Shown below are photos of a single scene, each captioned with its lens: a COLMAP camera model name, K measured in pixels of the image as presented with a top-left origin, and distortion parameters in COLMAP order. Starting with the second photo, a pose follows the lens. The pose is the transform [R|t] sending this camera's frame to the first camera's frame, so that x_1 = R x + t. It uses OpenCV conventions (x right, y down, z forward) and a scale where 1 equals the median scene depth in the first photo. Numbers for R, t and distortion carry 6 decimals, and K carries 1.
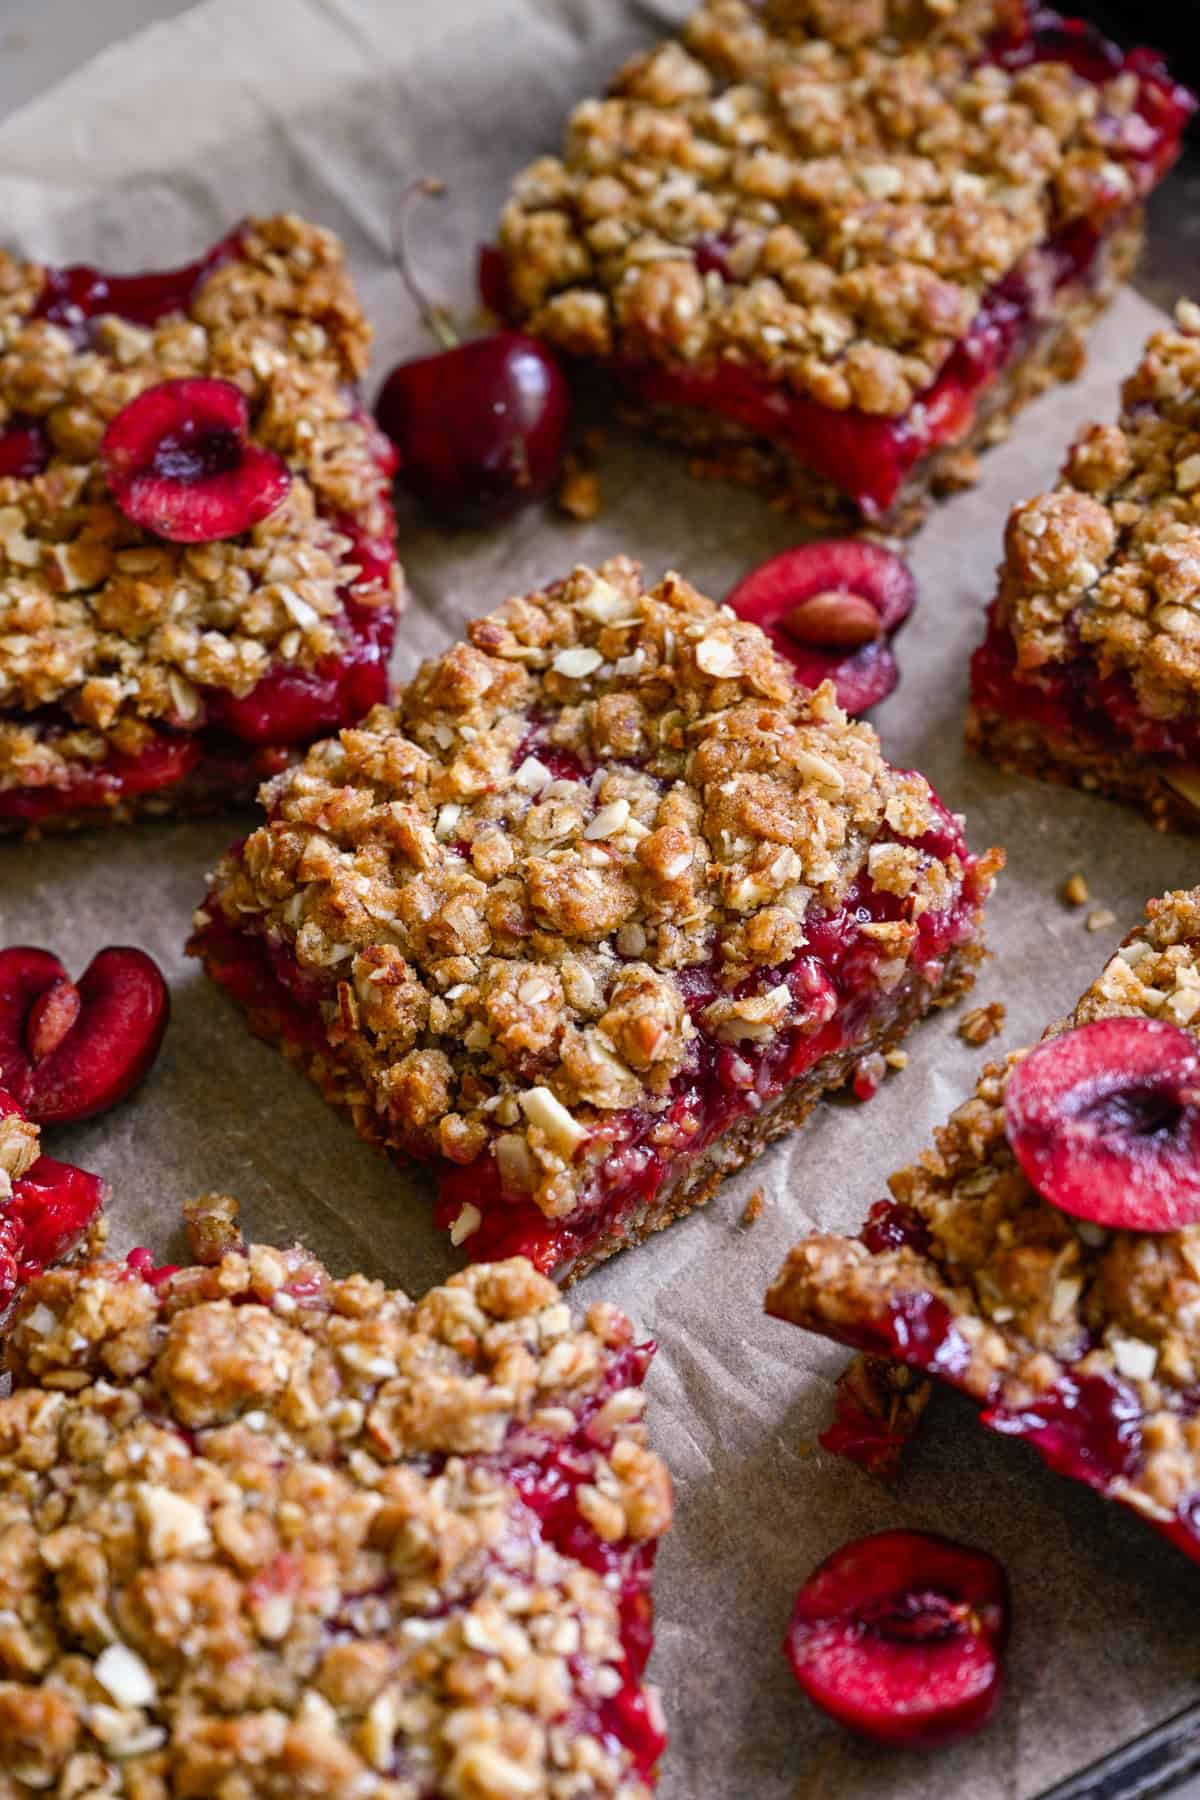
lens RADIAL K [[3778.7, 0, 519.0], [0, 3778.7, 900.2], [0, 0, 1]] dist [-0.293799, 2.638638]
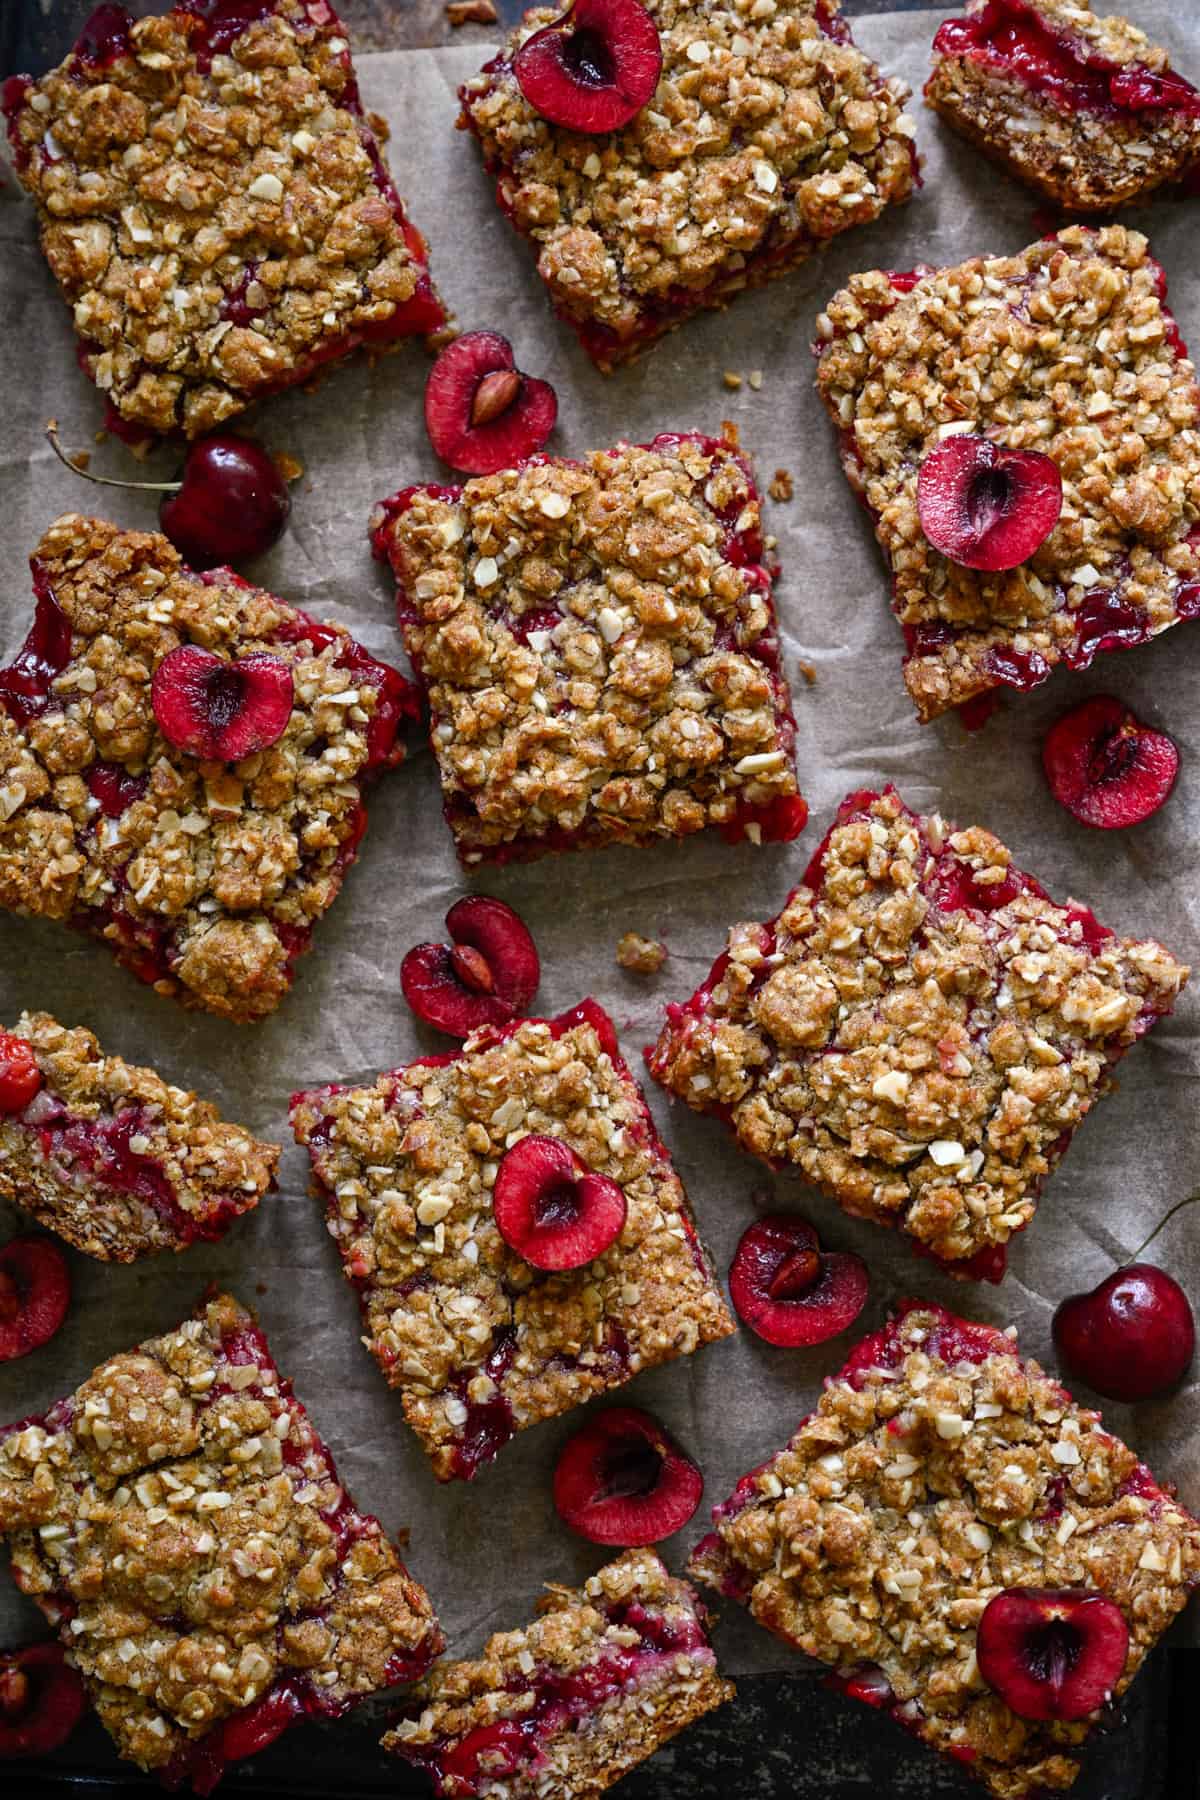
lens RADIAL K [[3778.7, 0, 519.0], [0, 3778.7, 900.2], [0, 0, 1]] dist [-0.293799, 2.638638]
pose [[0.534734, -0.840830, 0.084048, -0.231426], [0.722928, 0.506703, 0.469710, -0.746416], [-0.437534, -0.190409, 0.878811, -0.420590]]
